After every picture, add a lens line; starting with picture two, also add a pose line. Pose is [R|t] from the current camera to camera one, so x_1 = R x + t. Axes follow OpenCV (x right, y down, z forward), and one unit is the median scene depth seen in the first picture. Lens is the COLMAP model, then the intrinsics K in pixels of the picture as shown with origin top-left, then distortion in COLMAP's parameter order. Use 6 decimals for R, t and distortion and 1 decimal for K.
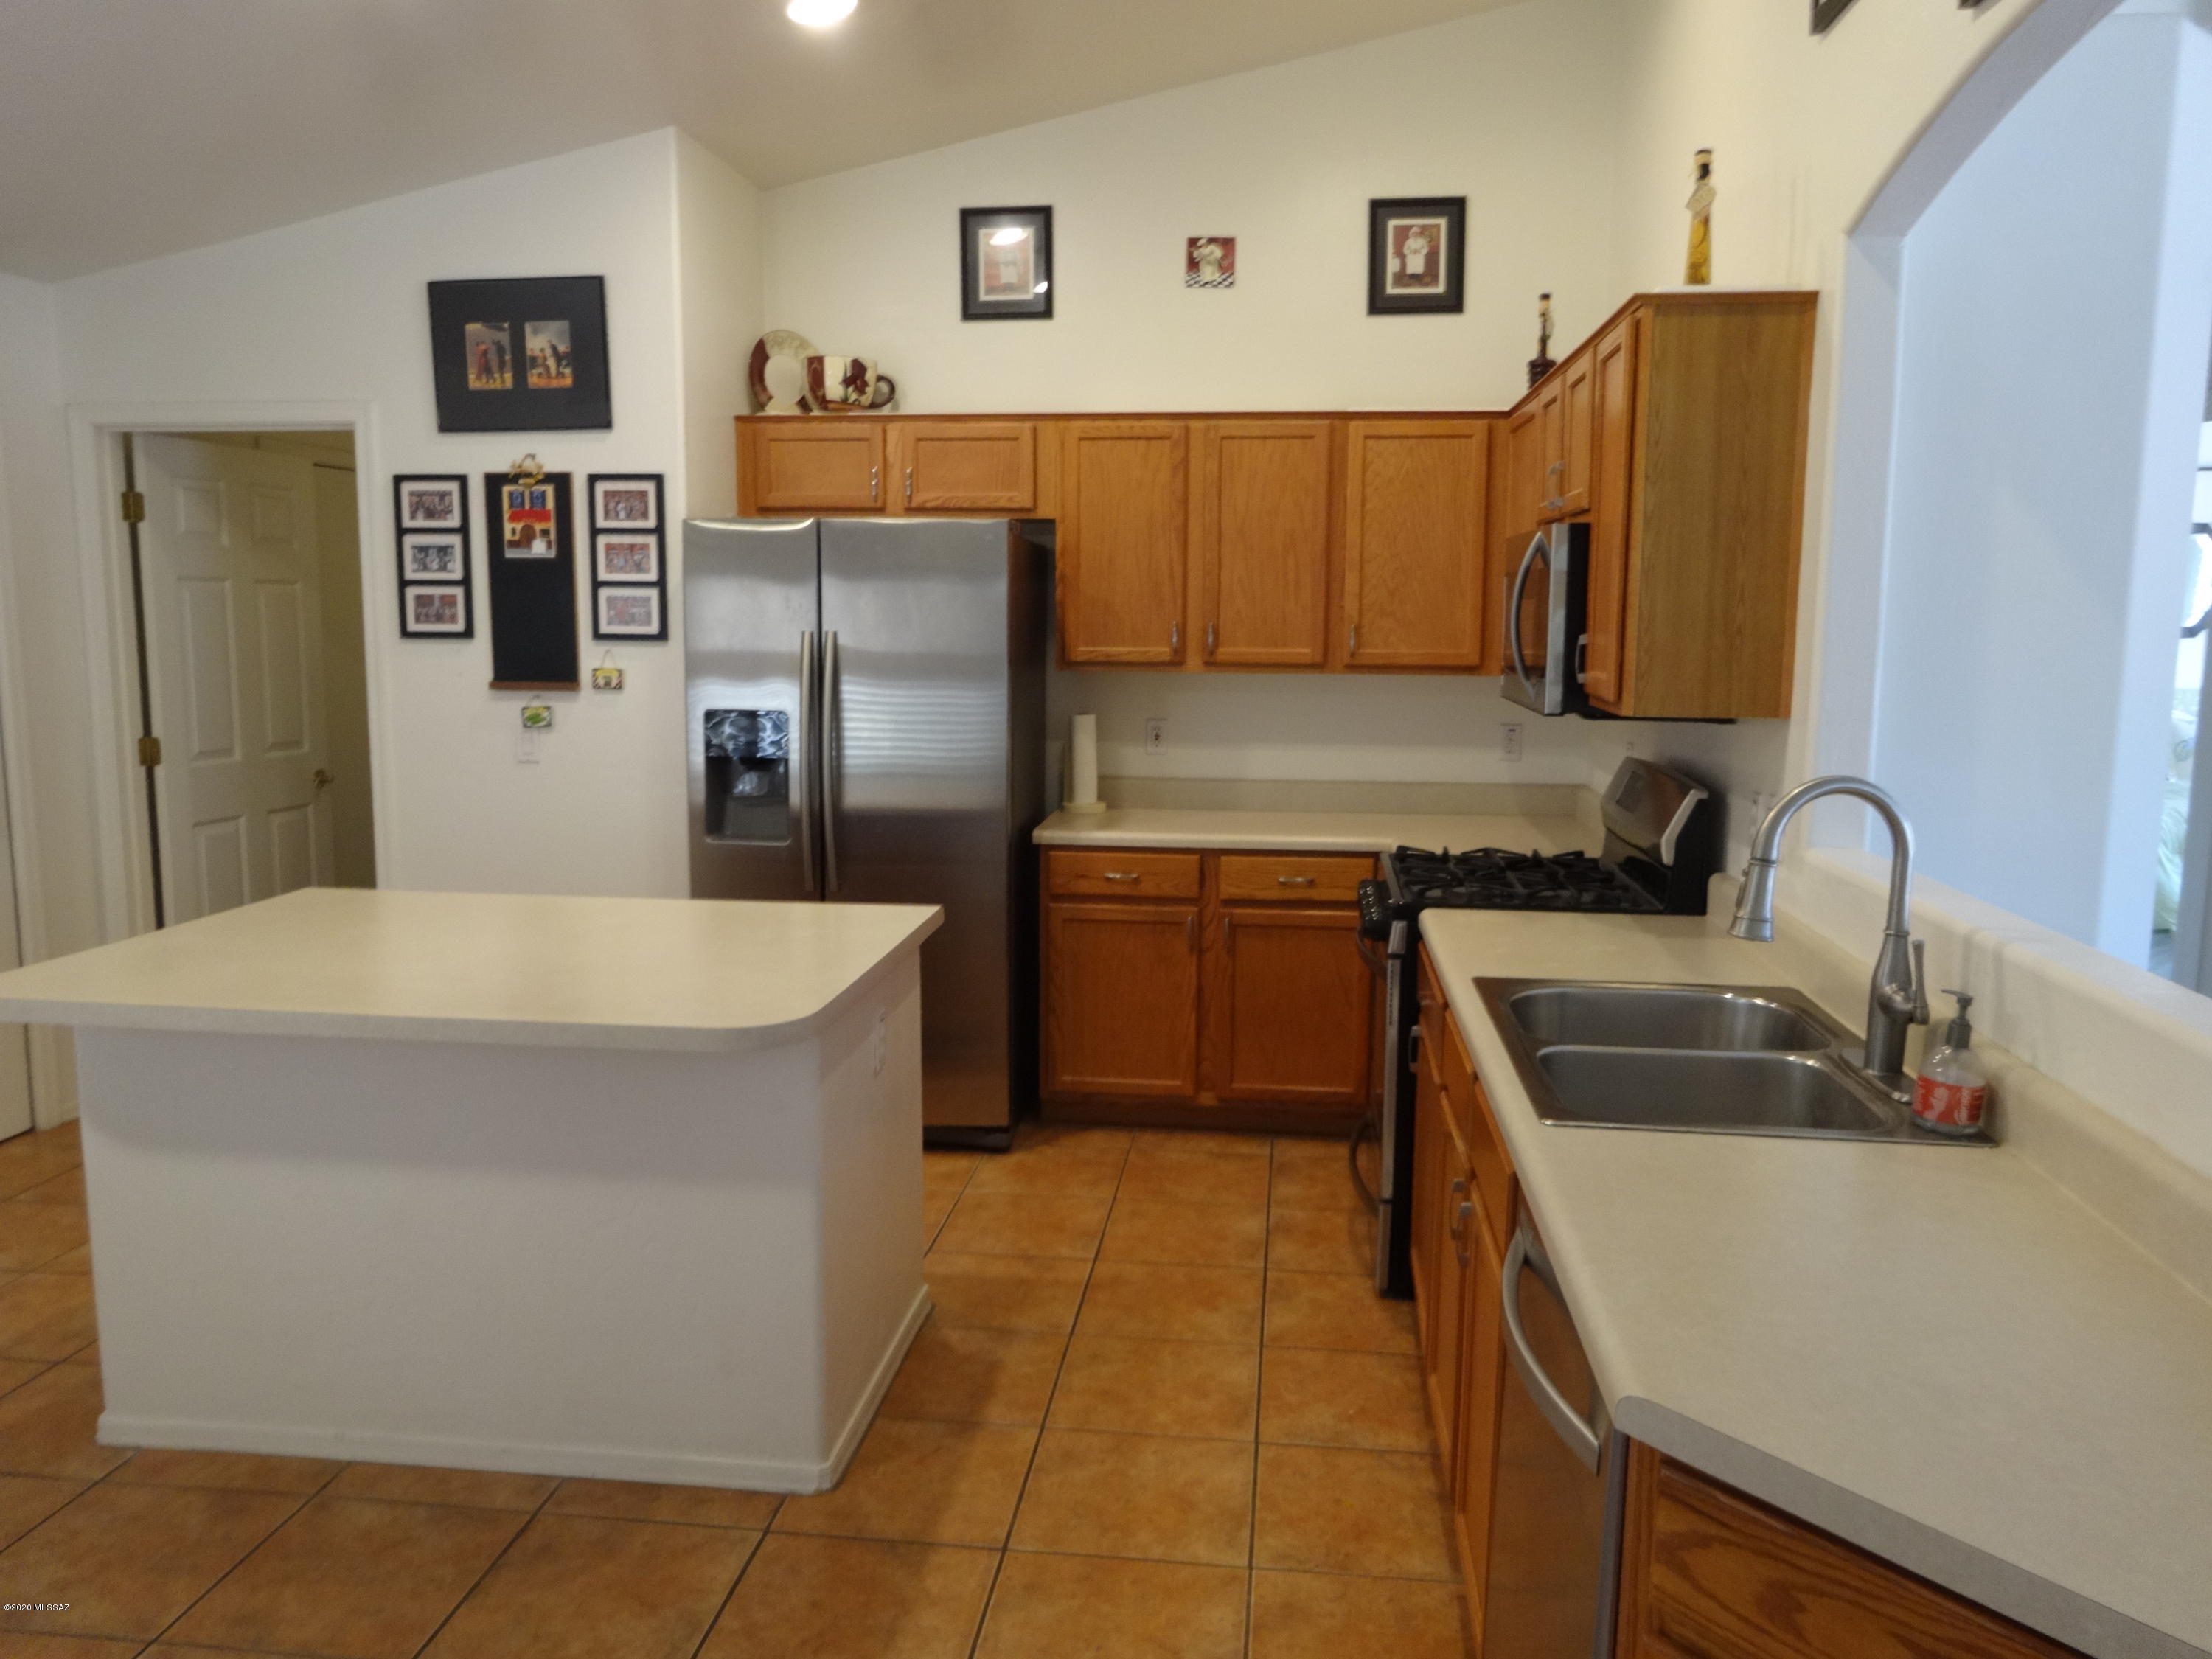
lens RADIAL K [[1636.3, 0, 1105.6], [0, 1636.3, 830.5], [0, 0, 1]] dist [-0.007852, 0.007819]
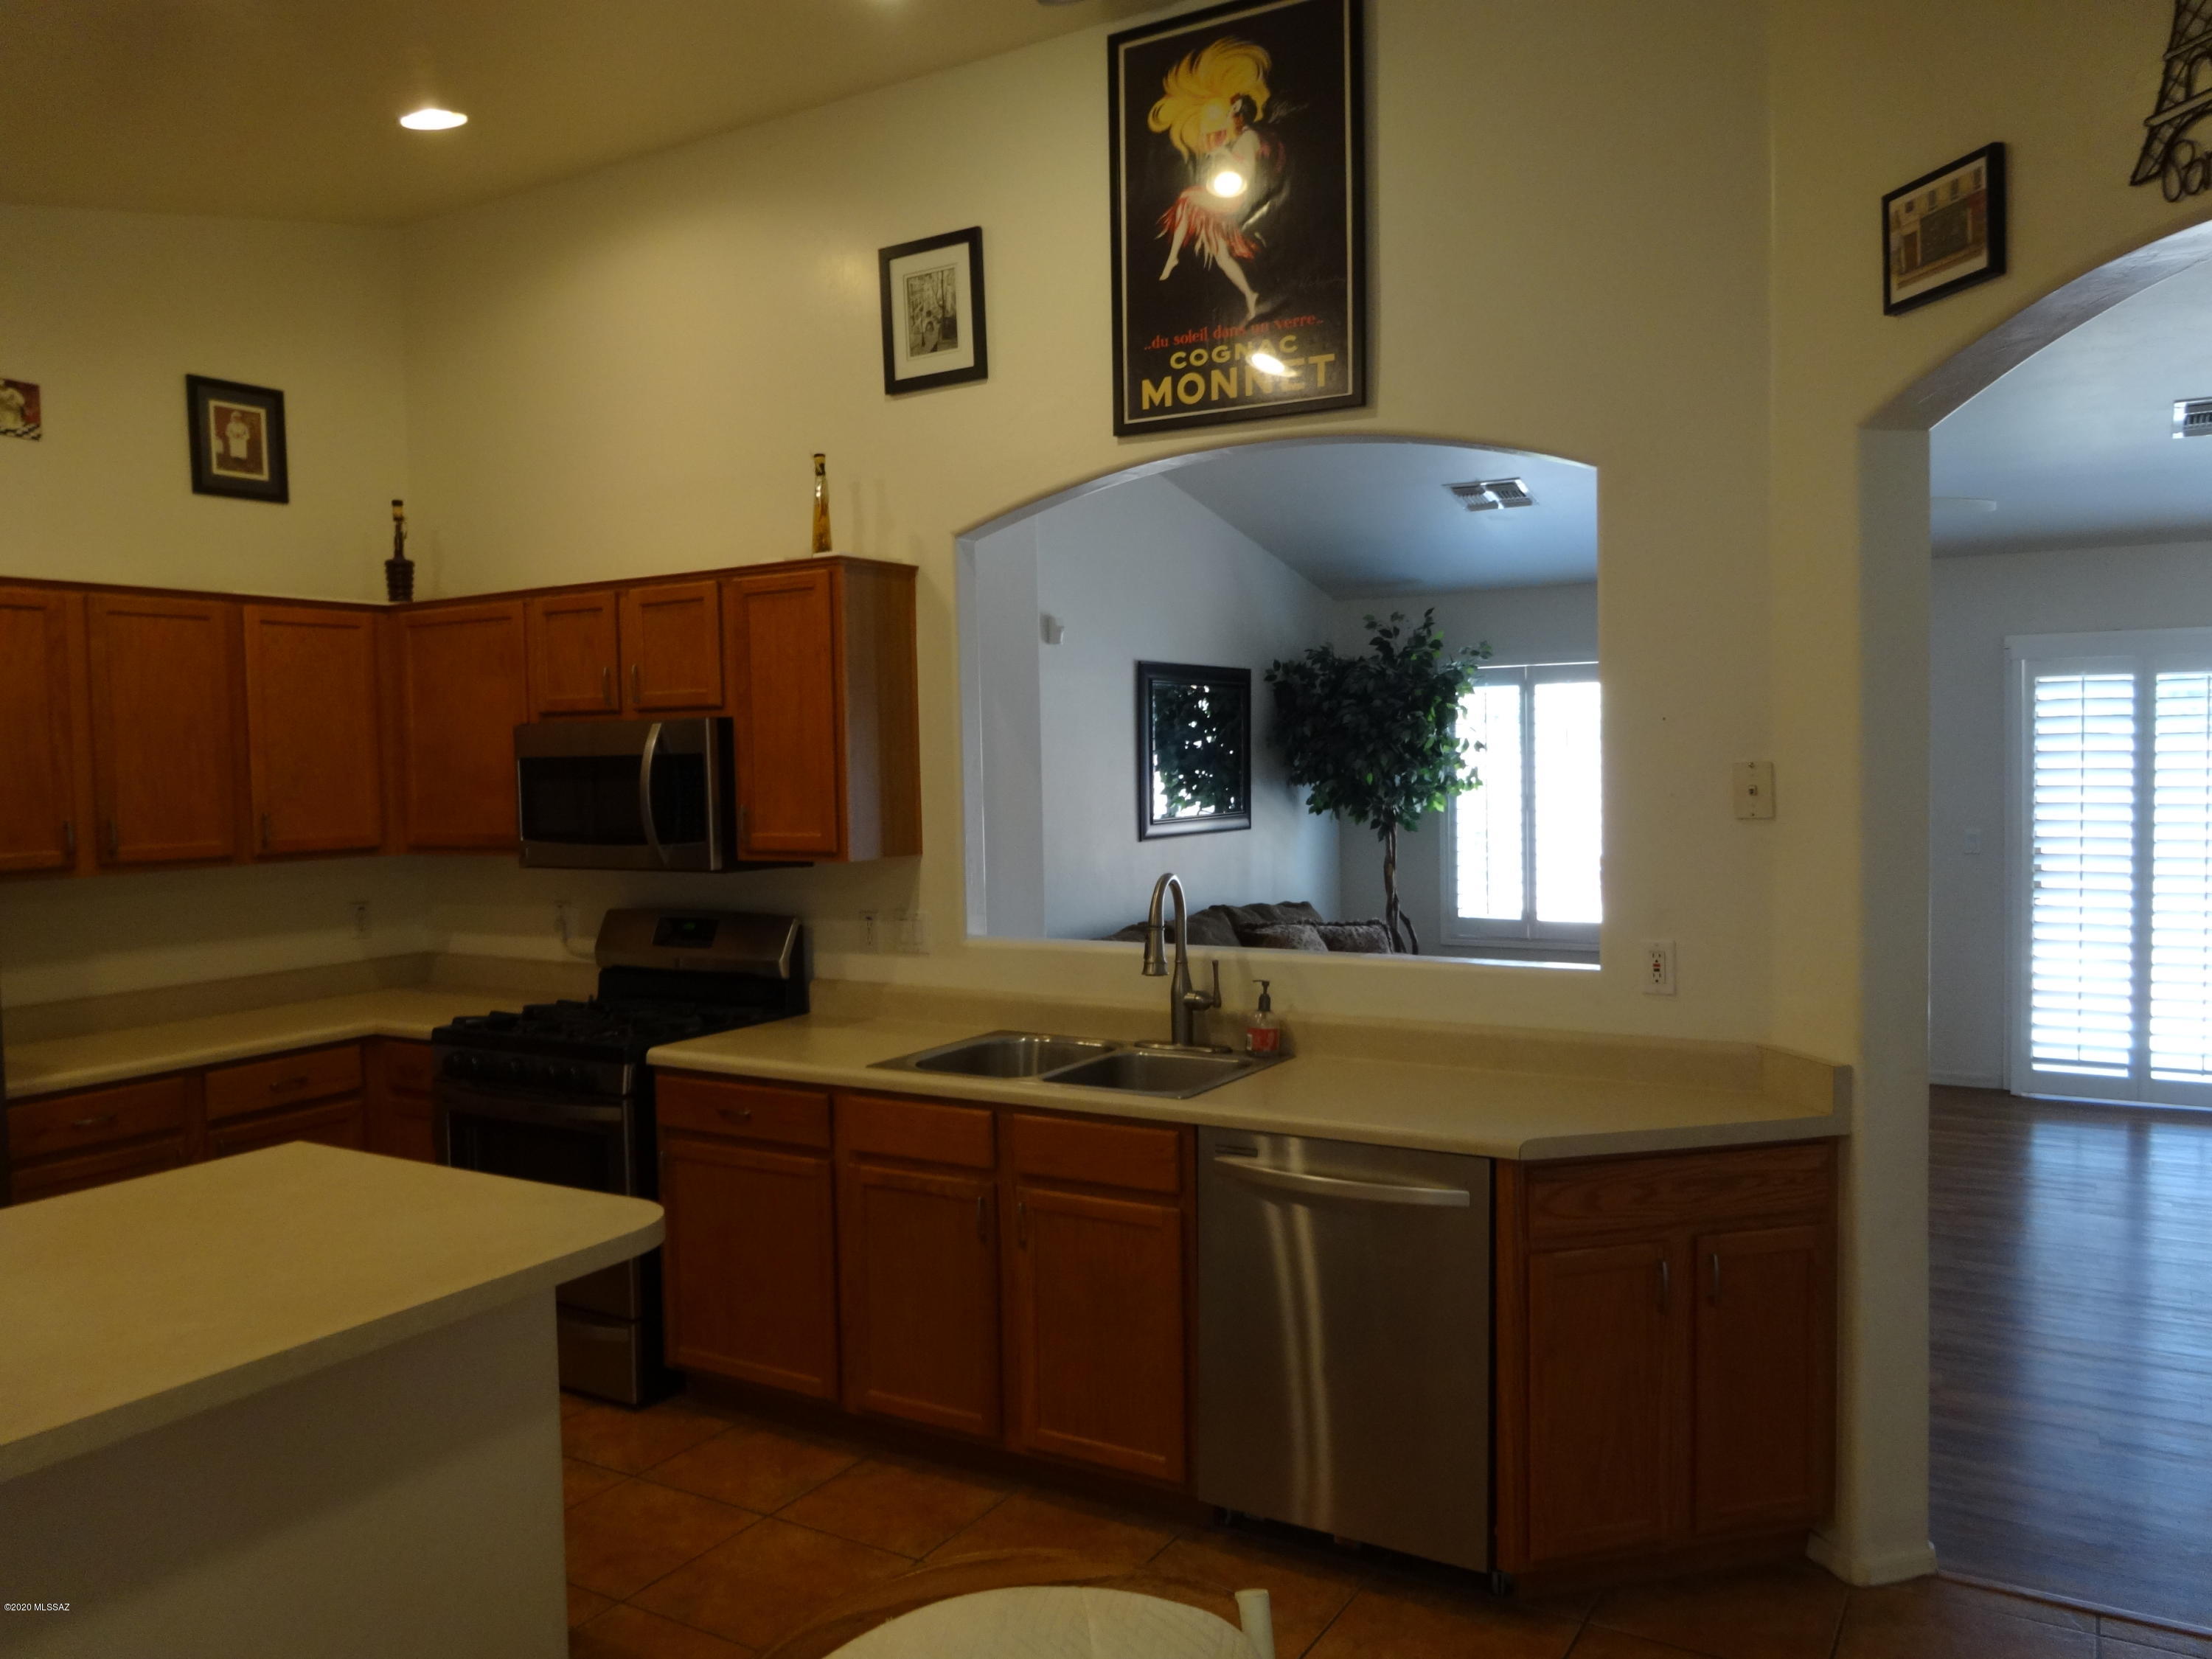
lens RADIAL K [[1636.3, 0, 1112.5], [0, 1636.3, 827.3], [0, 0, 1]] dist [-0.007852, 0.007819]
pose [[0.413194, -0.054149, 0.909032, -0.518324], [0.150961, 0.988492, -0.009736, -0.033104], [-0.898043, 0.141251, 0.416613, 0.154436]]
